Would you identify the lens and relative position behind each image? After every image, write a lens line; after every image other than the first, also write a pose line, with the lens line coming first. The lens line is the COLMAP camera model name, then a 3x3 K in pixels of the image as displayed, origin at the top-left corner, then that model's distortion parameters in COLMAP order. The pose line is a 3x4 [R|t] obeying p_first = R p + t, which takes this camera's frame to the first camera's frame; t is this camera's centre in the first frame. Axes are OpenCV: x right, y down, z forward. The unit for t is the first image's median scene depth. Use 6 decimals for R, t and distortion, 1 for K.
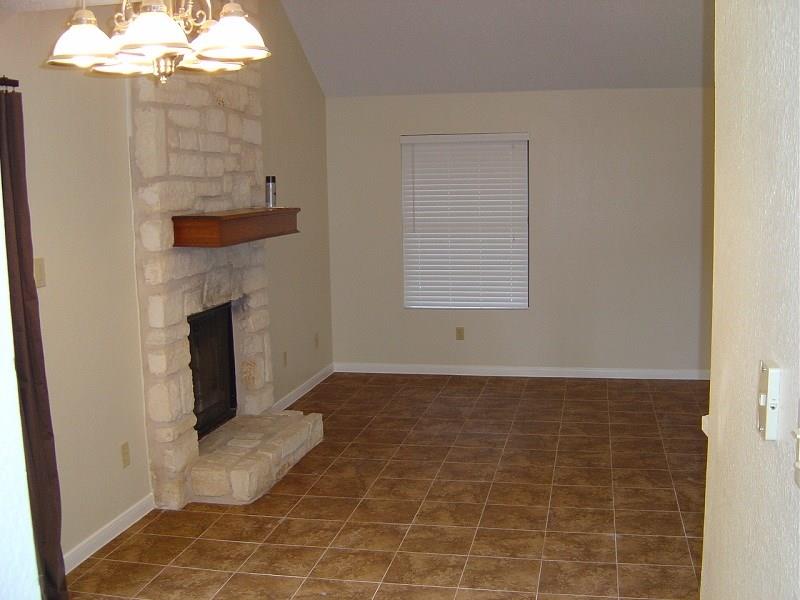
lens RADIAL K [[915.8, 0, 400.0], [0, 915.8, 300.0], [0, 0, 1]] dist [-0.117518, 0.008526]
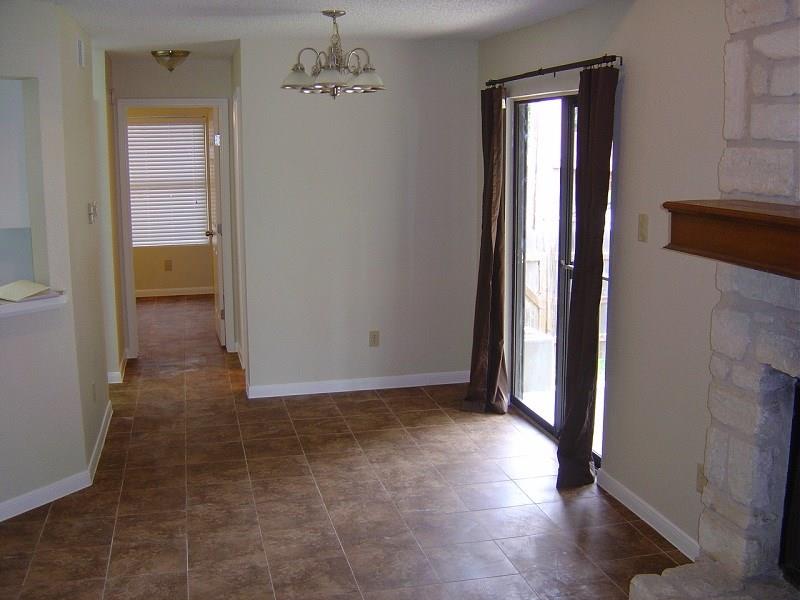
lens RADIAL K [[915.8, 0, 400.0], [0, 915.8, 300.0], [0, 0, 1]] dist [-0.117518, 0.008526]
pose [[-0.907758, 0.095883, -0.408389, 0.295150], [-0.032031, 0.954843, 0.295380, -0.245541], [0.418270, 0.281215, -0.863695, 1.744492]]
